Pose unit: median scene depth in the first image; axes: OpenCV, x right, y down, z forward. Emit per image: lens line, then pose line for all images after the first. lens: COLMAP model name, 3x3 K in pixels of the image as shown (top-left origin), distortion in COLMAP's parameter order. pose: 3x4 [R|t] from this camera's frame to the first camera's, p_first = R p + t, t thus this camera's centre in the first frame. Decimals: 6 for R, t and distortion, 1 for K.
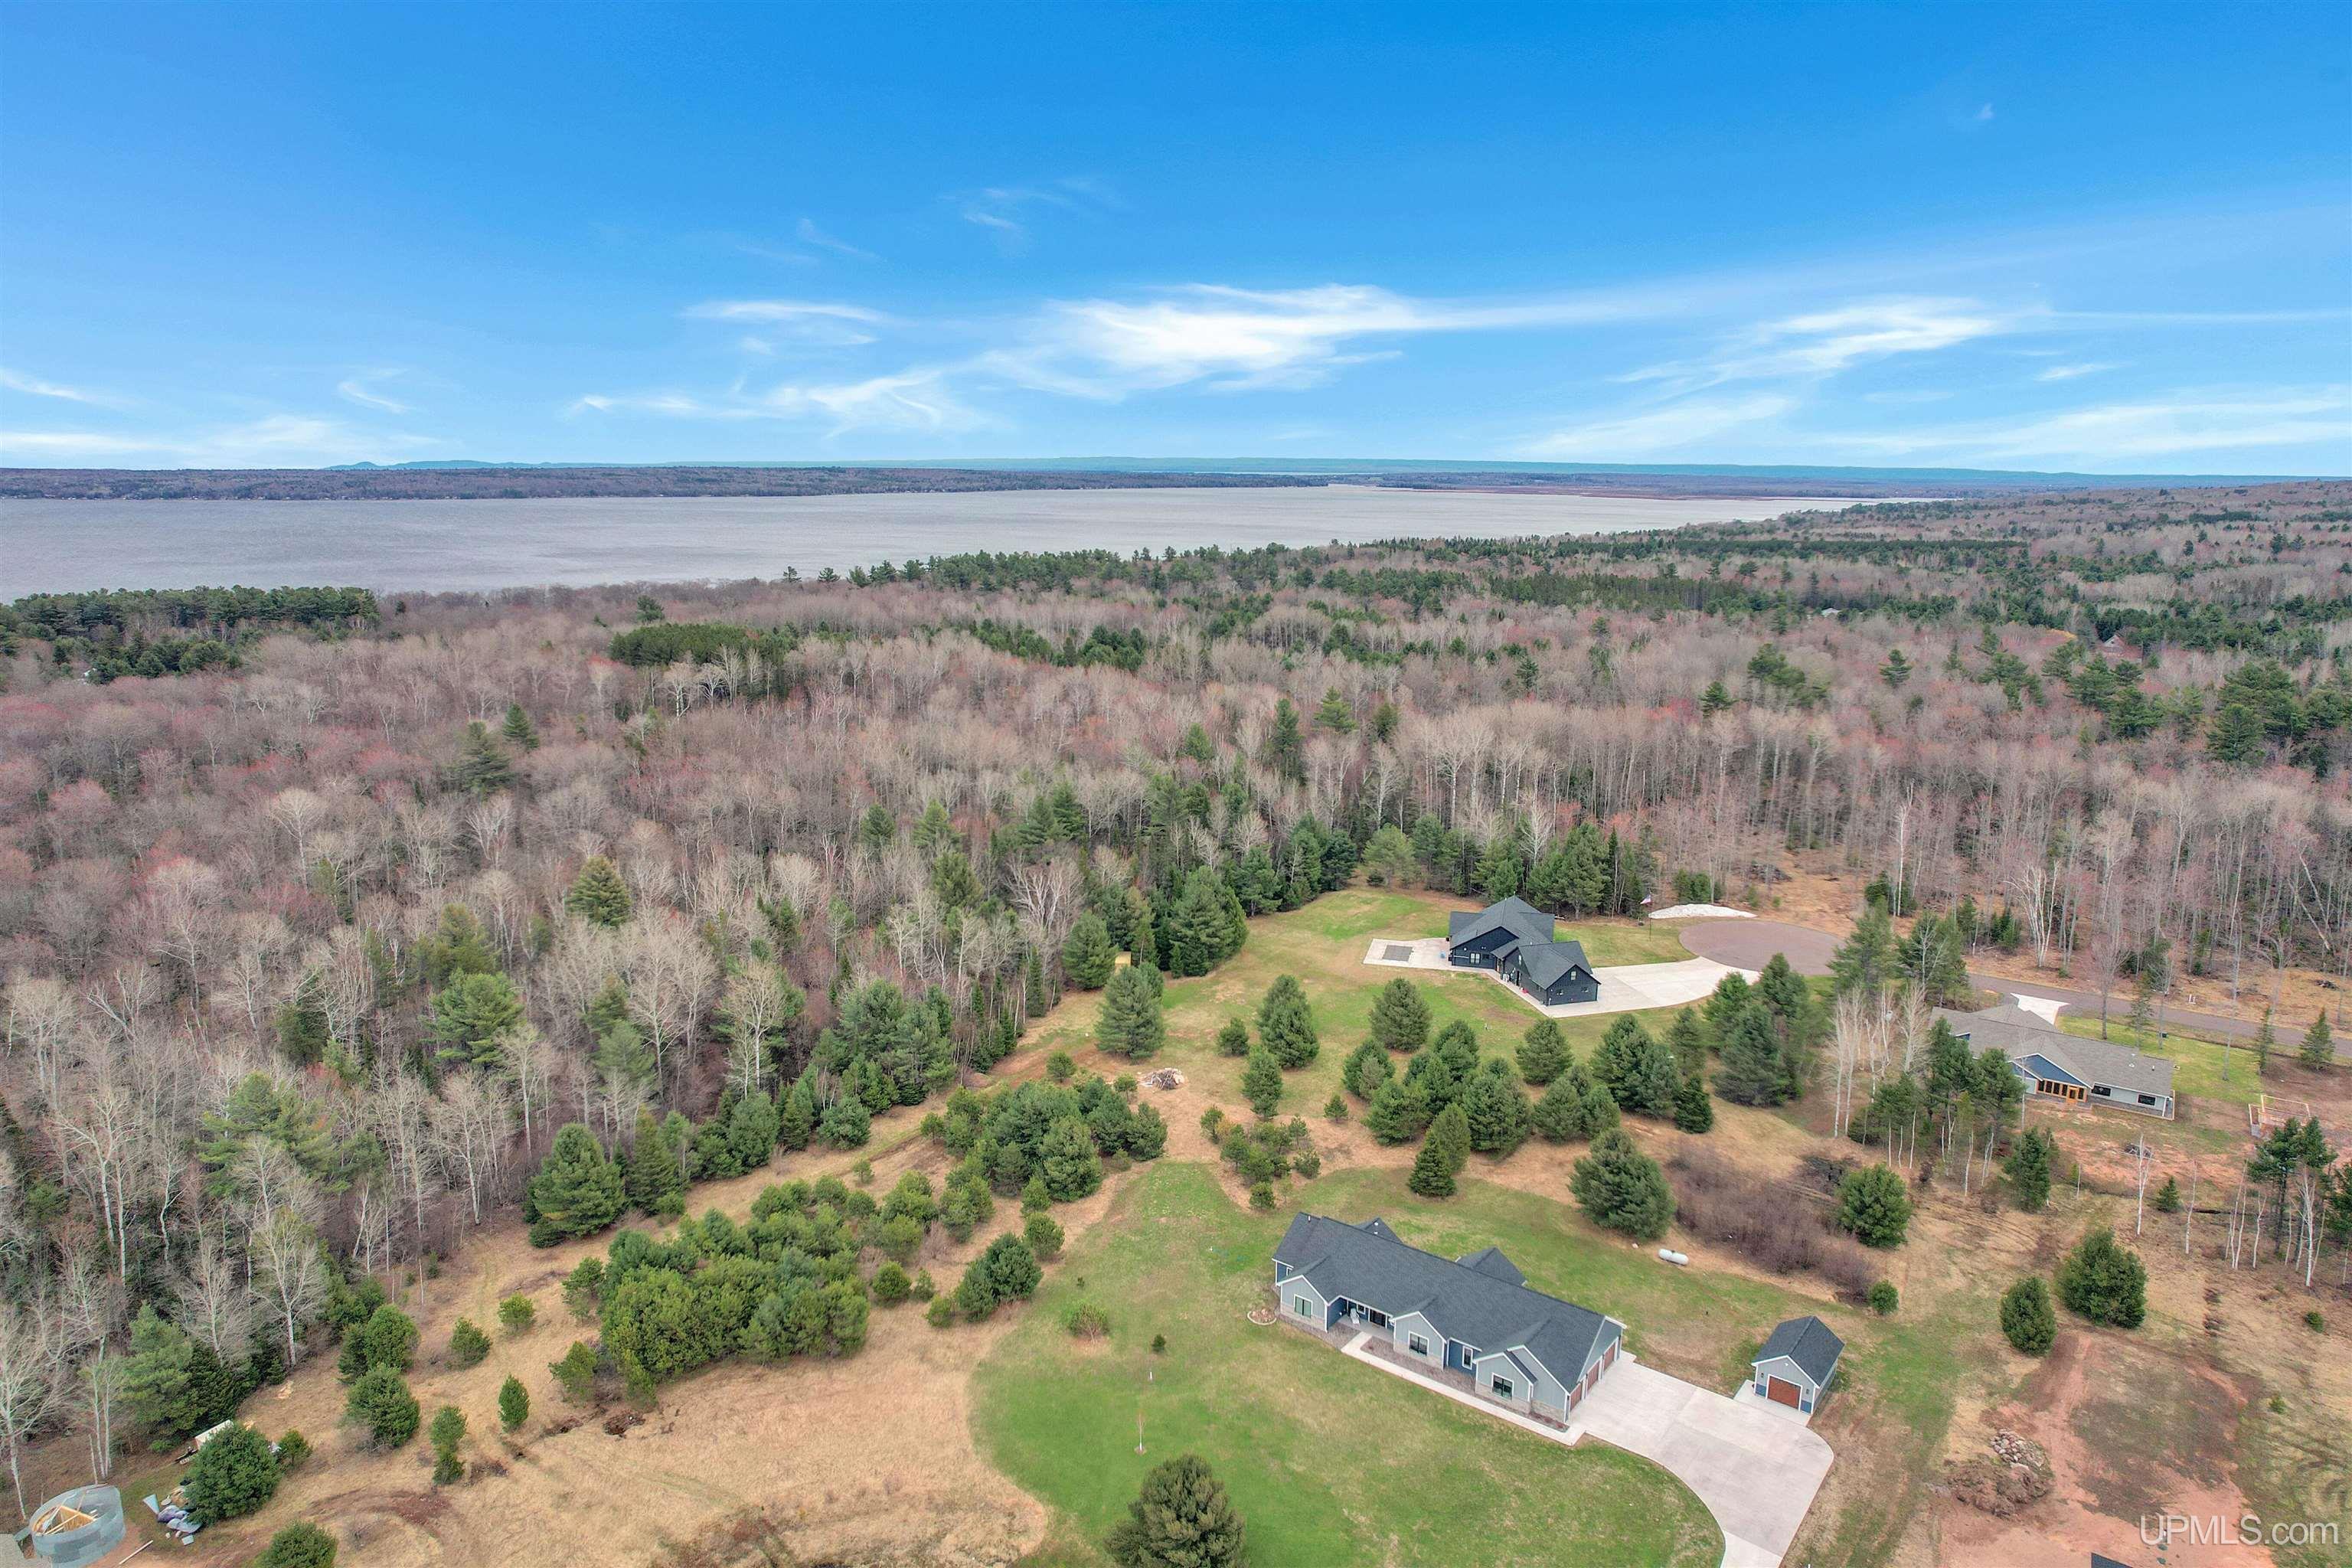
lens RADIAL K [[1499.3, 0, 1176.0], [0, 1499.3, 784.0], [0, 0, 1]] dist [-0.006661, 0.002772]
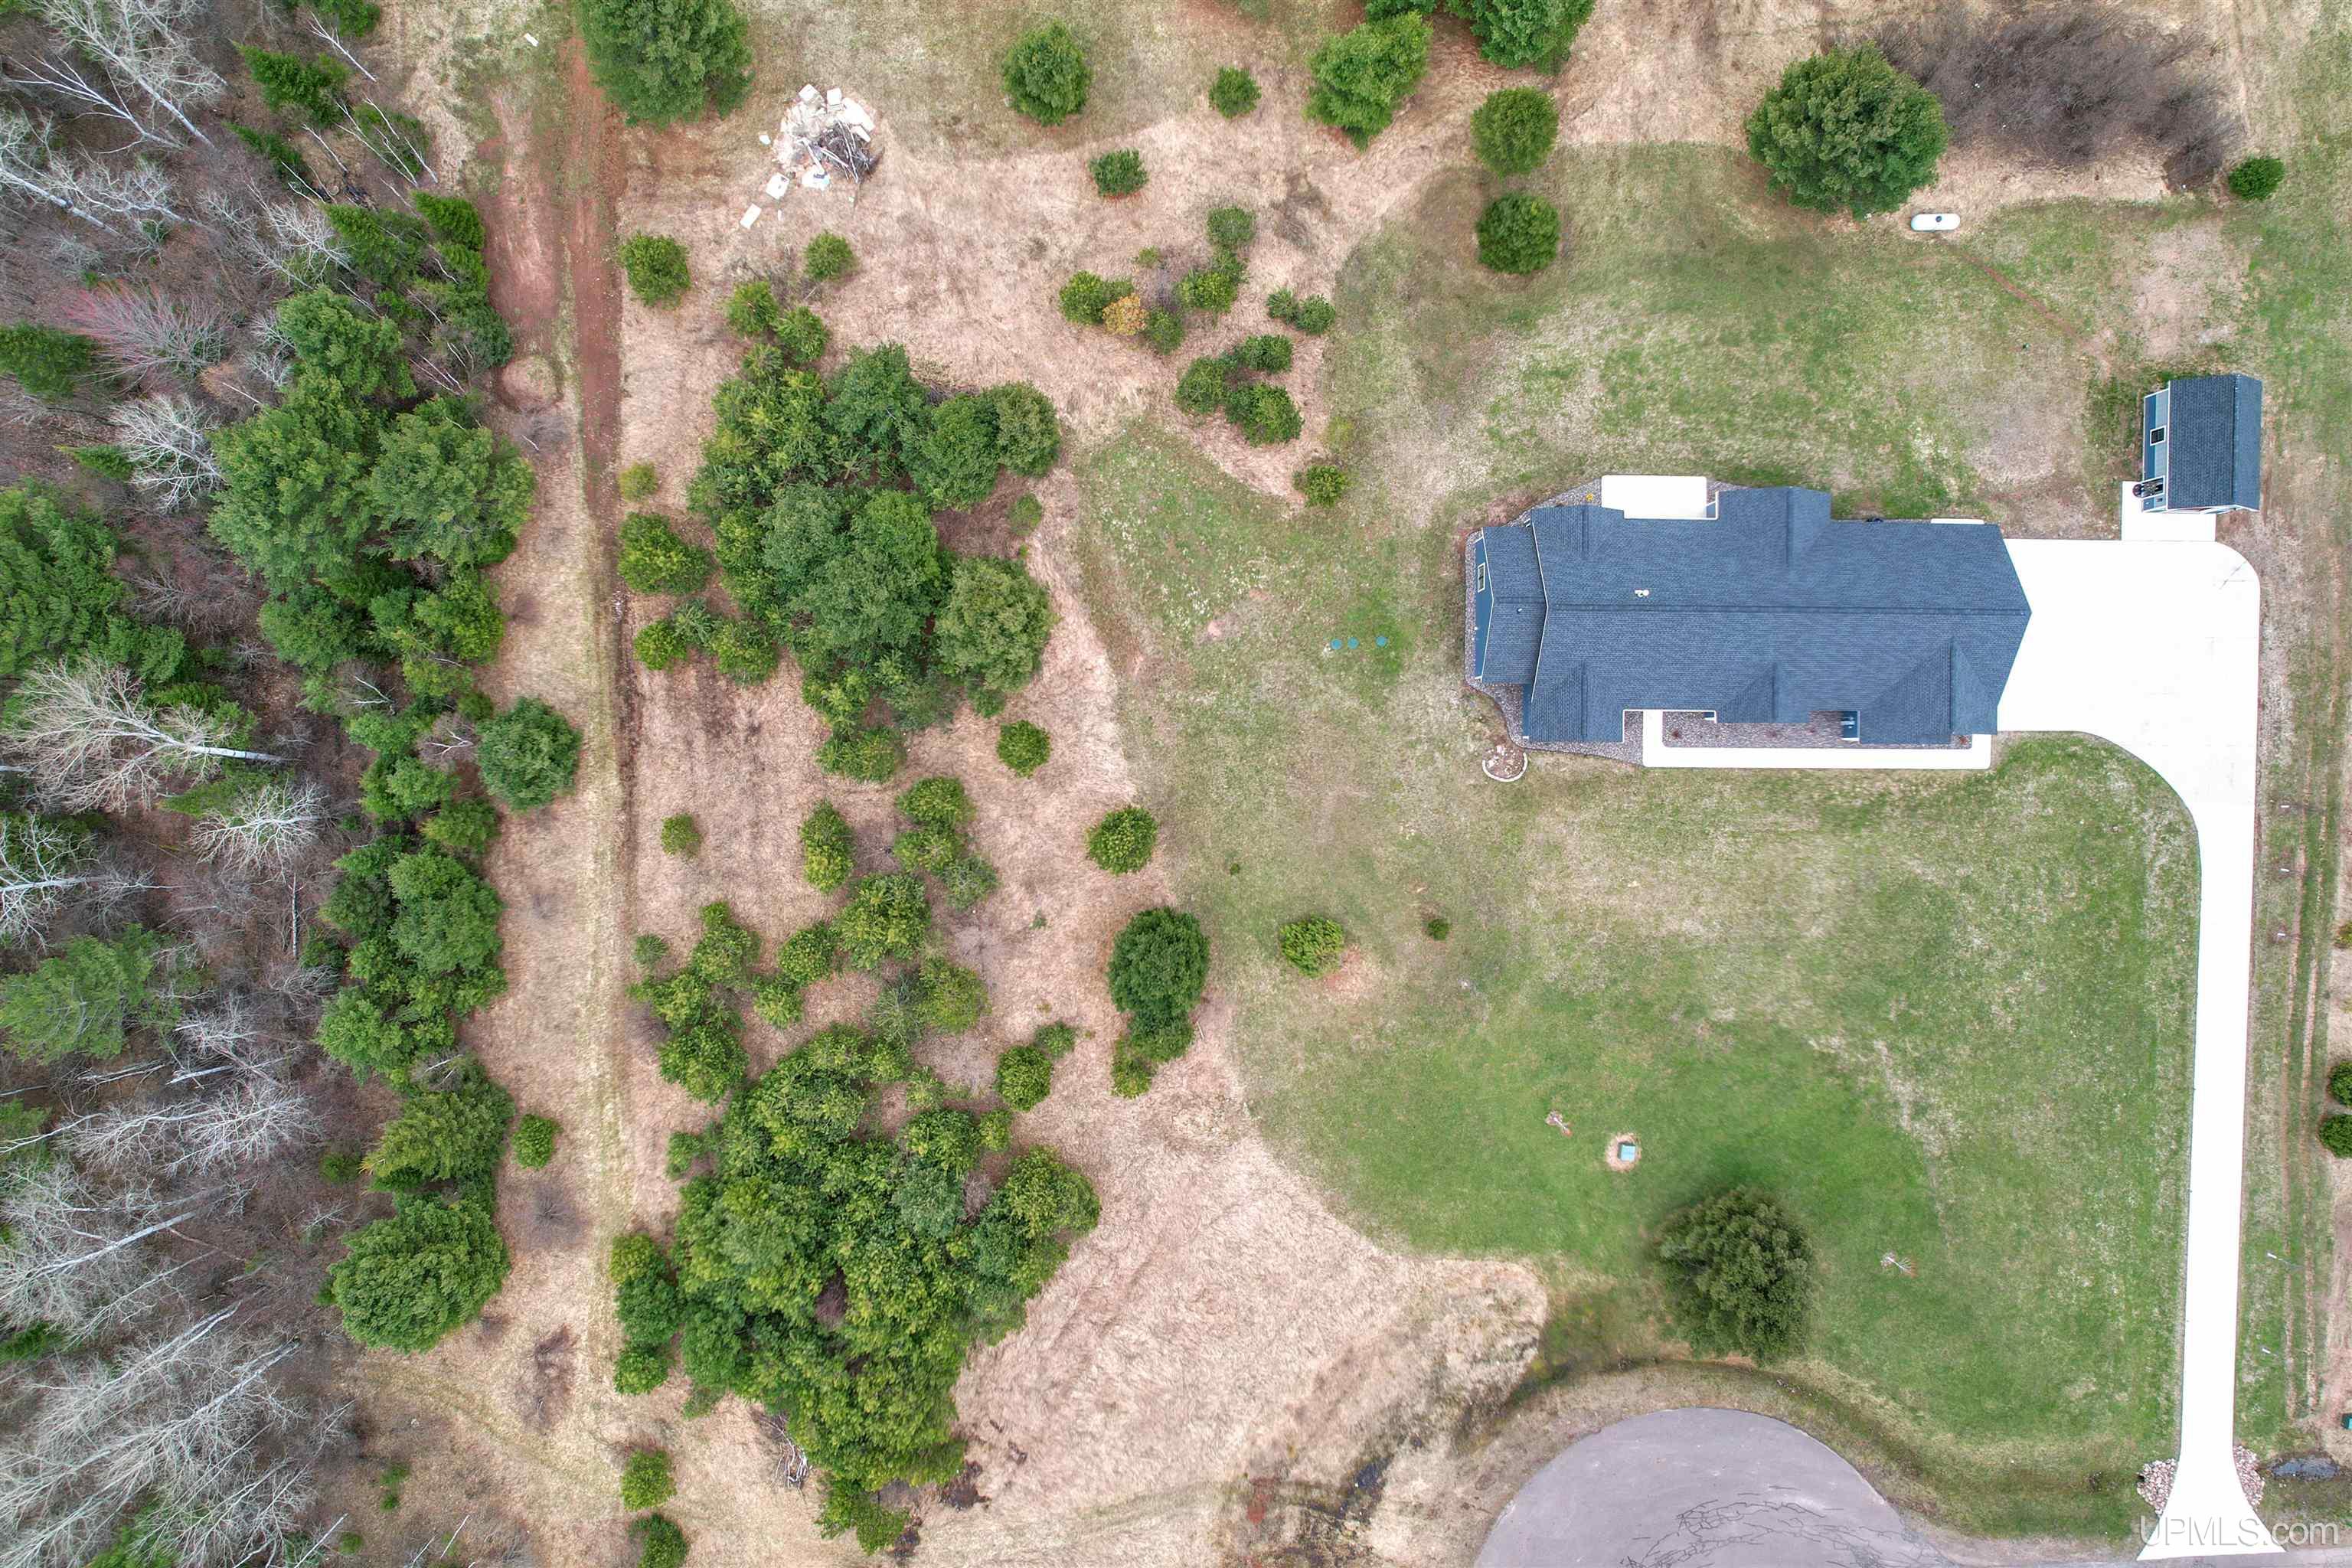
lens RADIAL K [[1499.3, 0, 1176.0], [0, 1499.3, 784.0], [0, 0, 1]] dist [-0.006661, 0.002772]
pose [[0.795230, -0.606255, 0.008003, -0.072674], [0.108374, 0.155116, 0.981934, -0.327446], [-0.596544, -0.779996, 0.189055, 1.000360]]
